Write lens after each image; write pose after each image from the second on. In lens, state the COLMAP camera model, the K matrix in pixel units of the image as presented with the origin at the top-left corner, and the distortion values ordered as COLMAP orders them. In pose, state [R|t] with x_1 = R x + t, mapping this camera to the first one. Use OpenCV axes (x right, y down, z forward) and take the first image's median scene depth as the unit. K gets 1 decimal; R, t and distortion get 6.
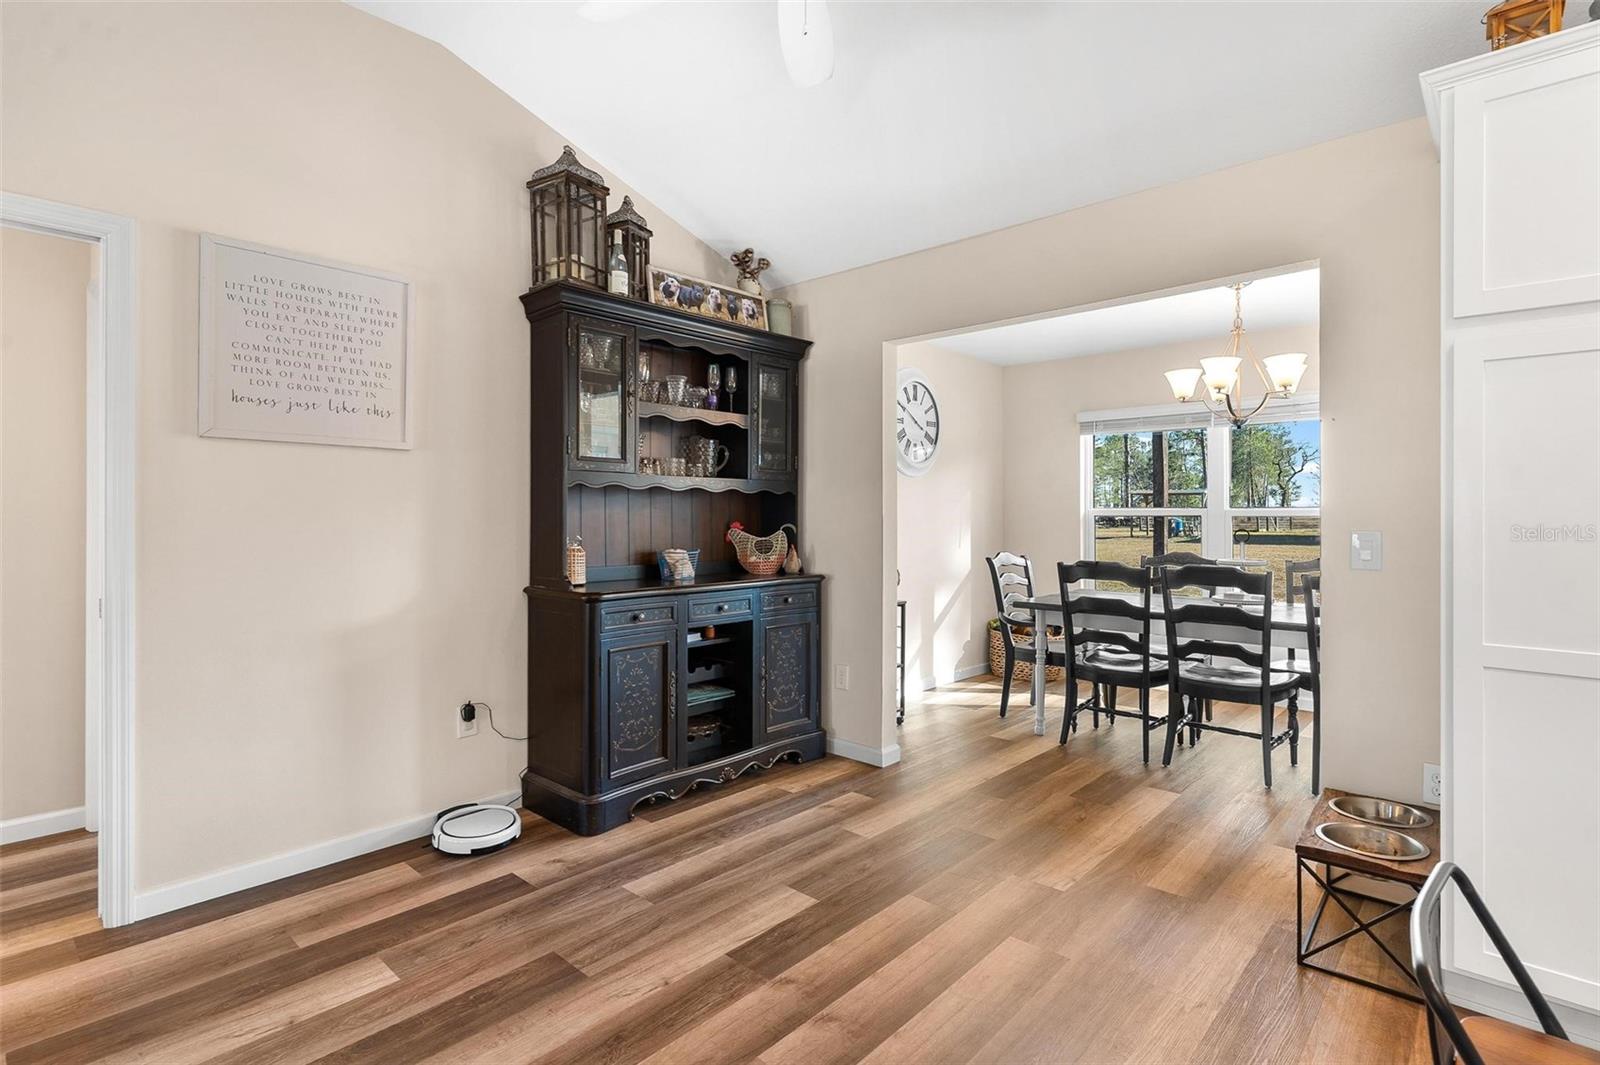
lens RADIAL K [[773.0, 0, 787.1], [0, 773.0, 521.0], [0, 0, 1]] dist [-0.000022, 0.000051]
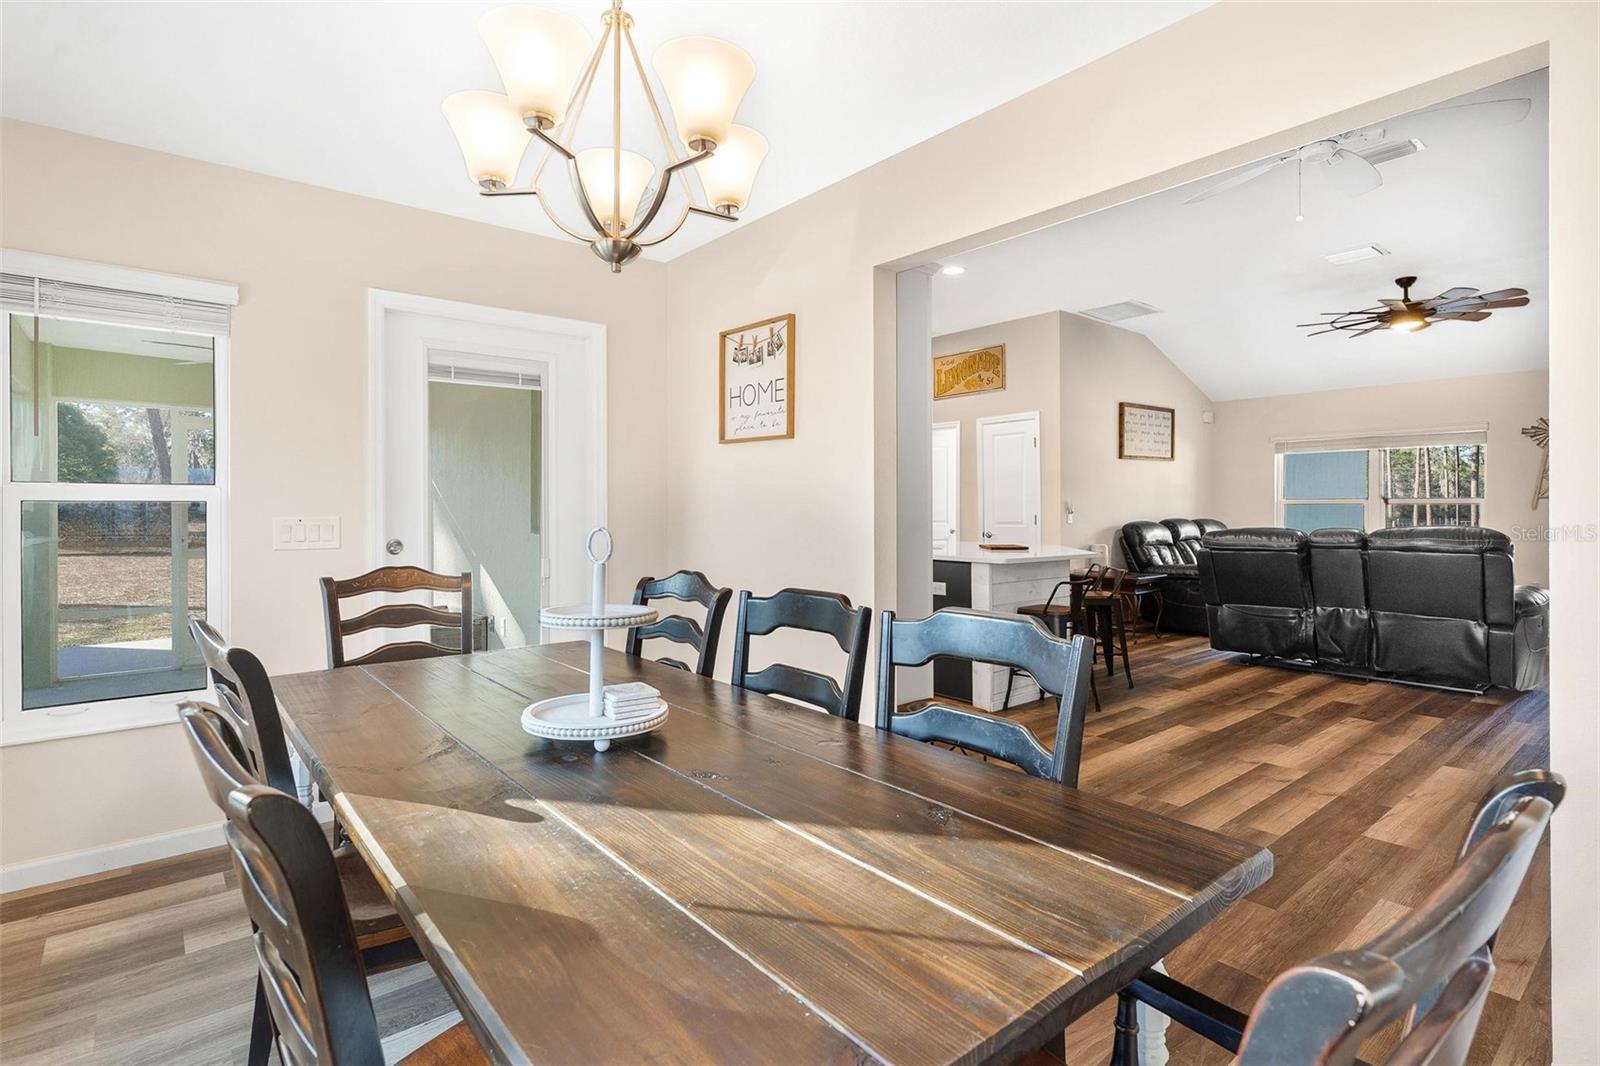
lens RADIAL K [[782.7, 0, 801.6], [0, 782.7, 512.1], [0, 0, 1]] dist [0.001520, 0.000722]
pose [[-0.991957, 0.005184, 0.126472, 0.542318], [0.005490, 0.999983, 0.002075, 0.005377], [-0.126459, 0.002752, -0.991968, 1.716459]]
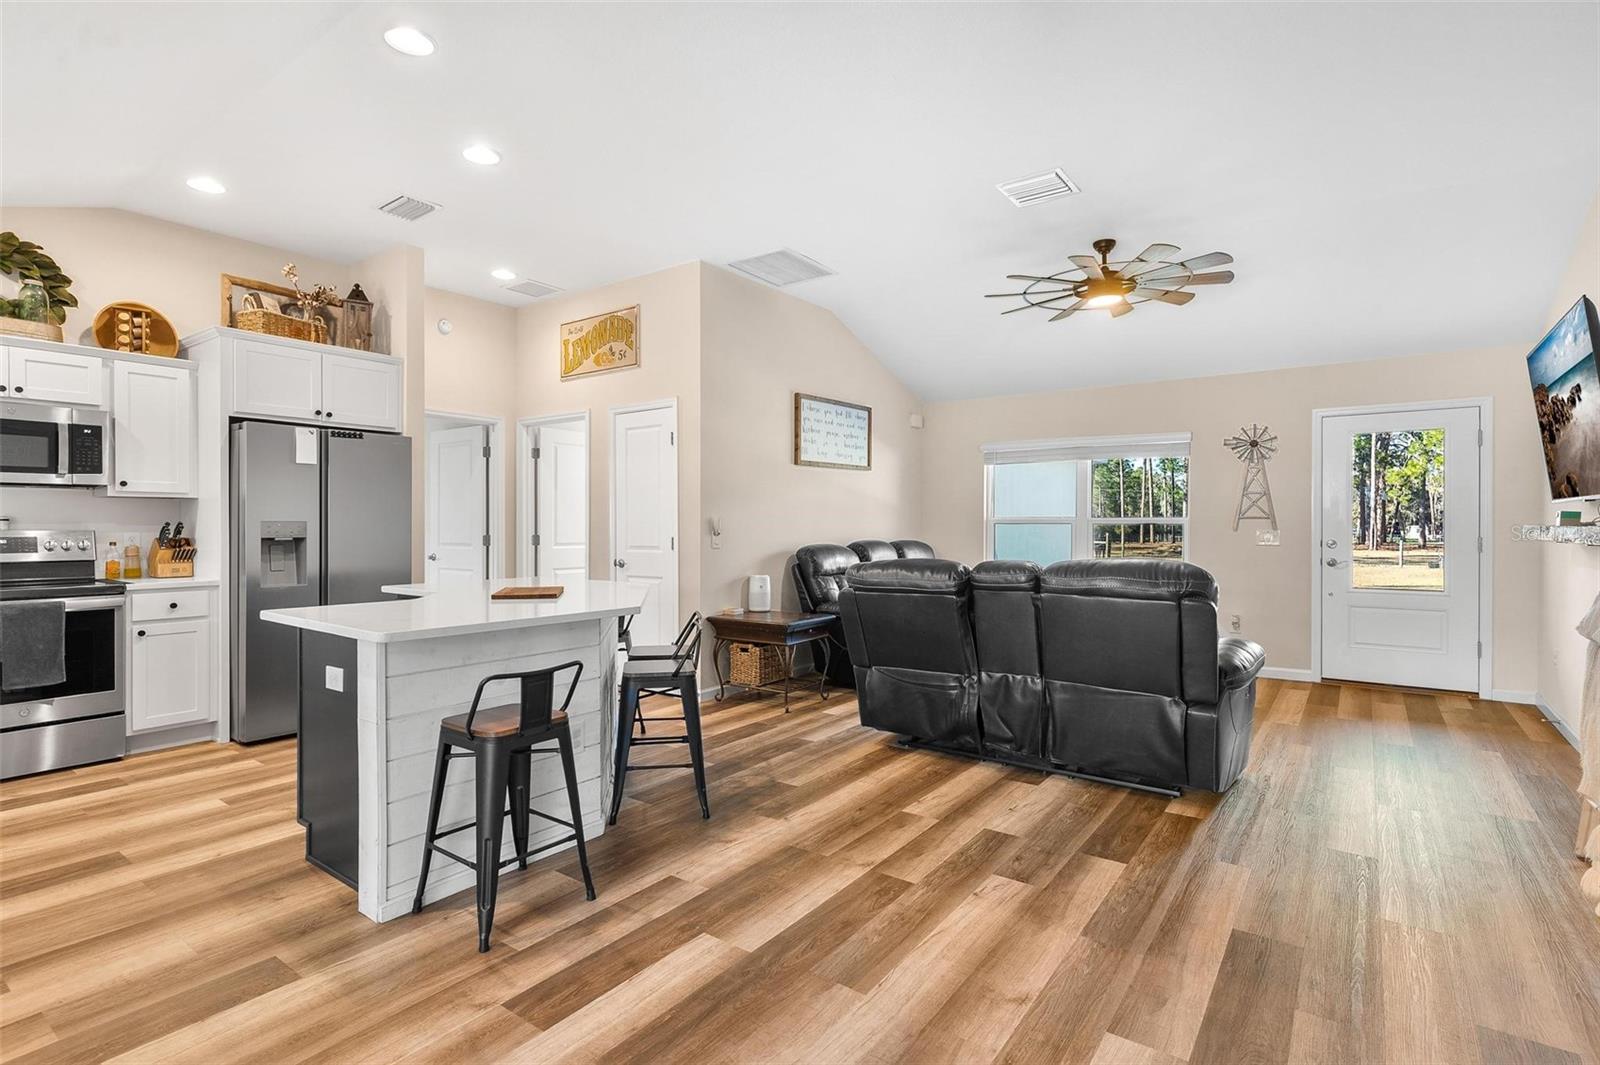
lens RADIAL K [[774.4, 0, 799.9], [0, 774.4, 529.9], [0, 0, 1]] dist [-0.001621, -0.000239]
pose [[-0.992909, 0.002319, -0.118856, 0.069054], [0.001592, 0.999979, 0.006207, -0.003654], [0.118868, 0.005974, -0.992892, 1.032631]]
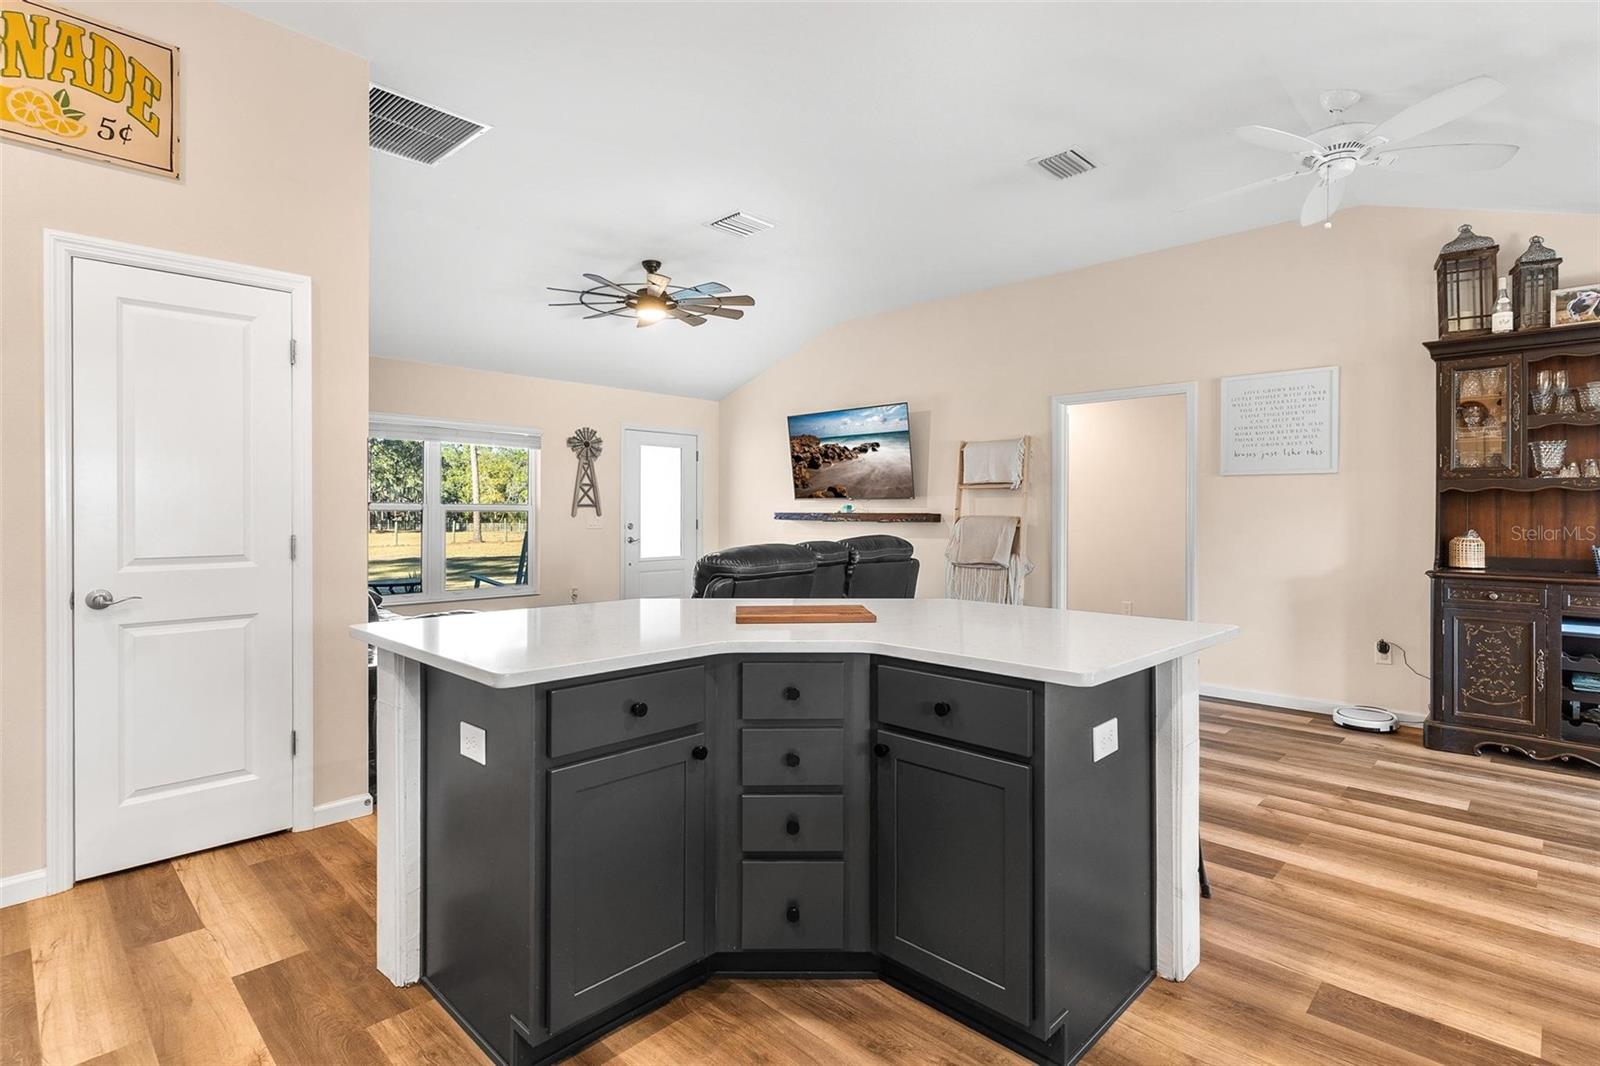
lens RADIAL K [[786.5, 0, 792.5], [0, 786.5, 516.5], [0, 0, 1]] dist [0.001776, 0.000565]
pose [[-0.026386, 0.008500, -0.999616, 1.063732], [-0.002889, 0.999959, 0.008580, -0.009978], [0.999648, 0.003114, -0.026360, -0.079718]]
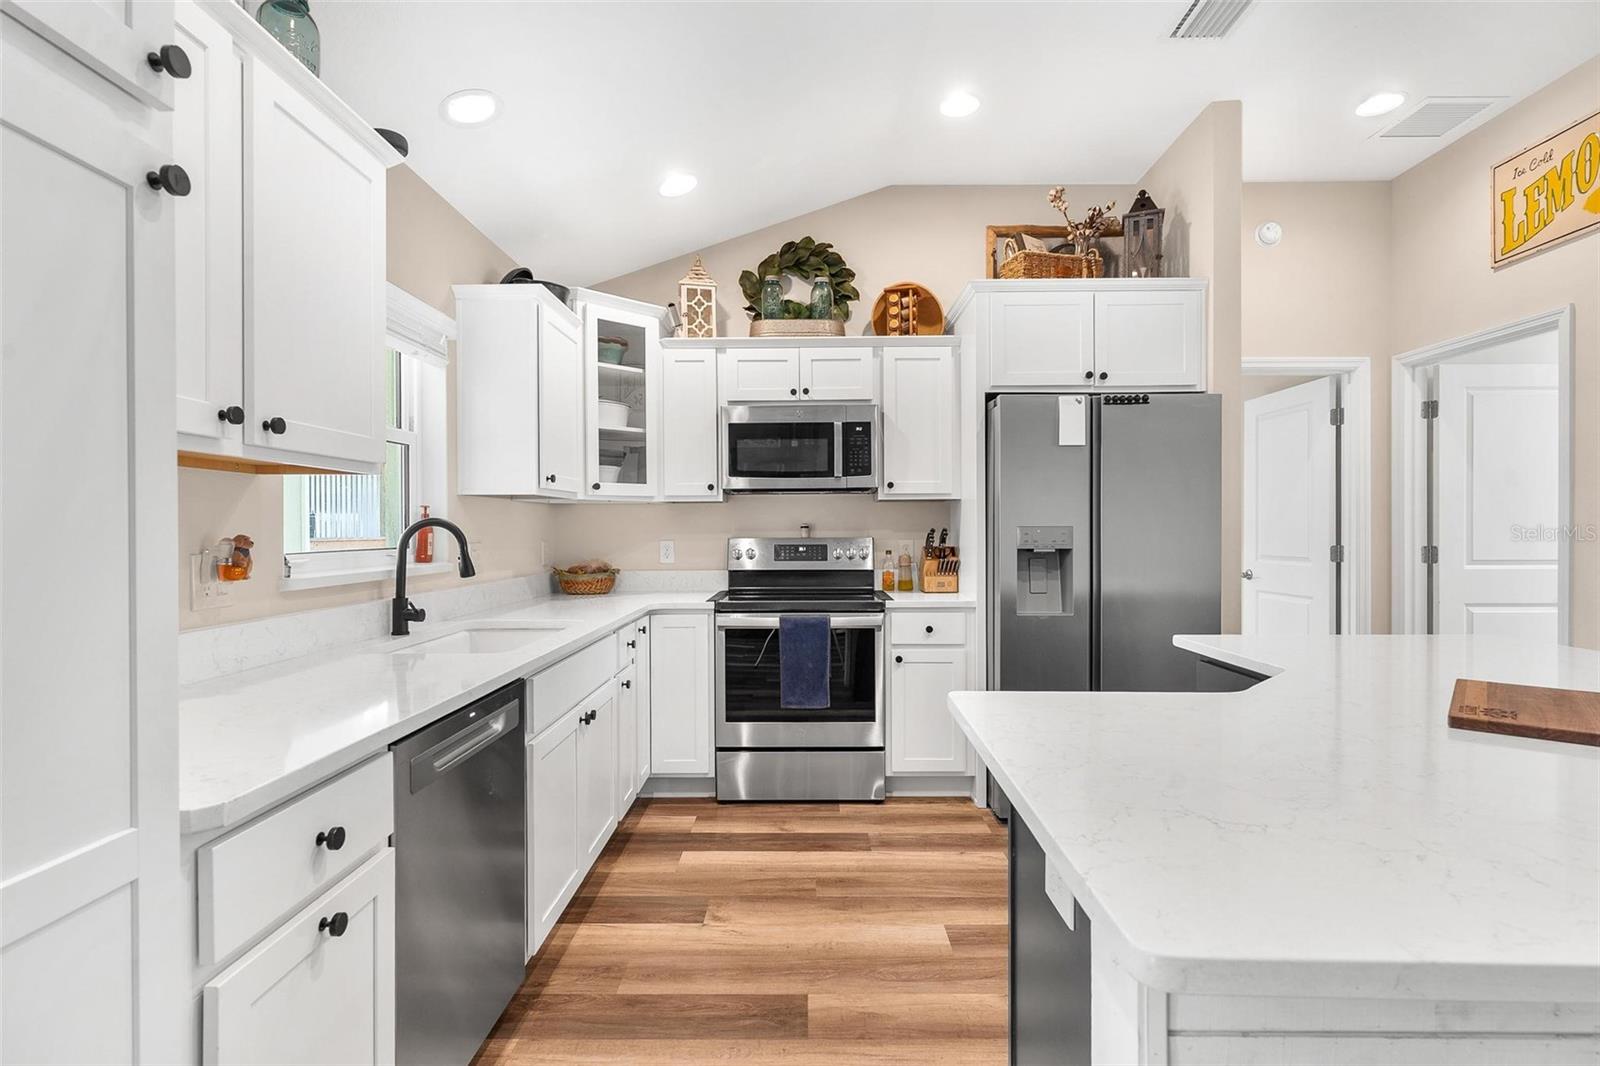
lens RADIAL K [[774.4, 0, 799.9], [0, 774.4, 530.4], [0, 0, 1]] dist [-0.001621, -0.000239]
pose [[-0.671675, 0.003520, 0.740838, 0.284857], [0.004671, 0.999989, -0.000517, -0.007988], [-0.740831, 0.003113, -0.671684, 0.468980]]
